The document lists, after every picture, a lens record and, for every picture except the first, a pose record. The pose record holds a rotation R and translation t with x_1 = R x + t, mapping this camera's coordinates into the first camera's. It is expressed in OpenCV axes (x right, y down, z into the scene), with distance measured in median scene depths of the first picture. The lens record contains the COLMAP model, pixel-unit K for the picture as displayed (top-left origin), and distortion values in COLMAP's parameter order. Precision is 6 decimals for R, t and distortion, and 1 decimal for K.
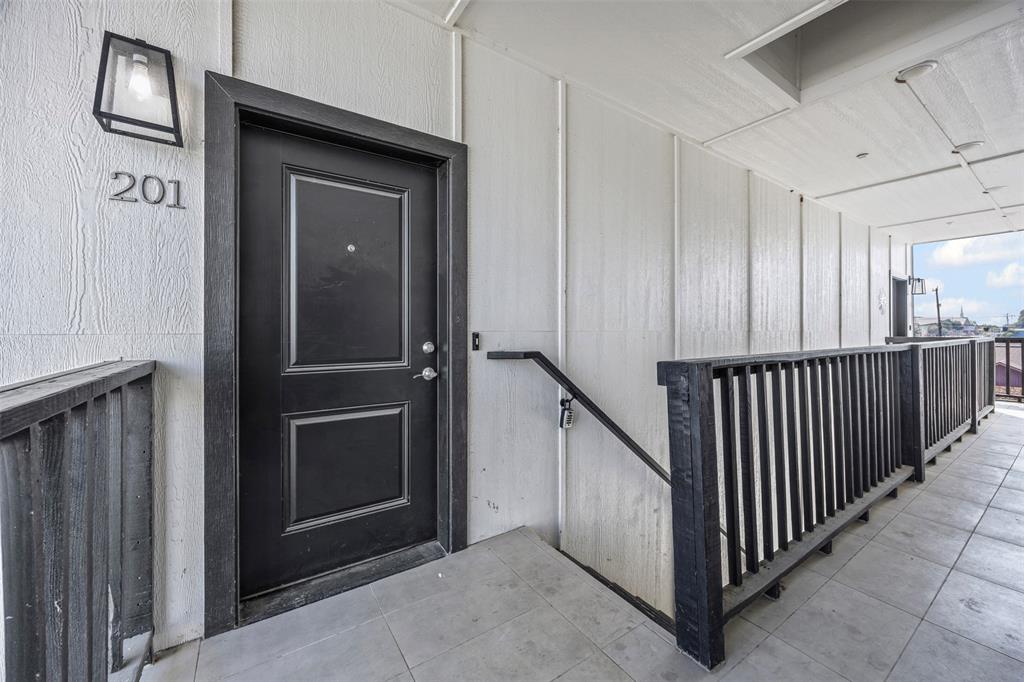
lens RADIAL K [[390.1, 0, 508.9], [0, 390.1, 335.1], [0, 0, 1]] dist [0.000373, 0.000048]
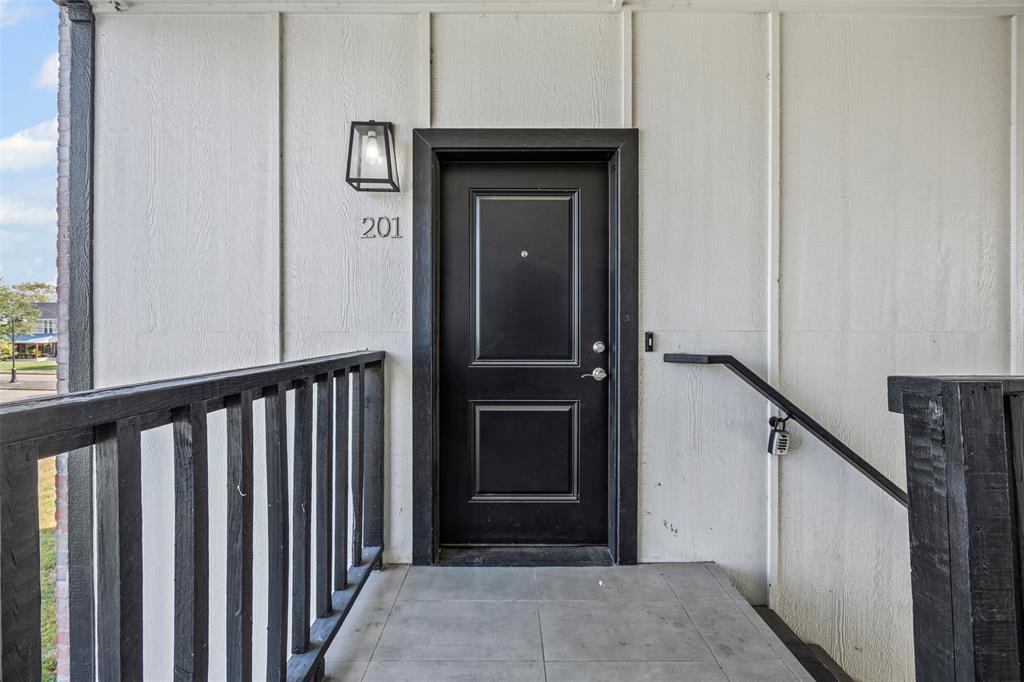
lens RADIAL K [[390.1, 0, 508.9], [0, 390.1, 335.1], [0, 0, 1]] dist [0.000373, 0.000048]
pose [[0.837908, 0.009101, -0.545736, 0.145989], [-0.008717, 0.999957, 0.003291, 0.000578], [0.545742, 0.002000, 0.837951, 0.061885]]
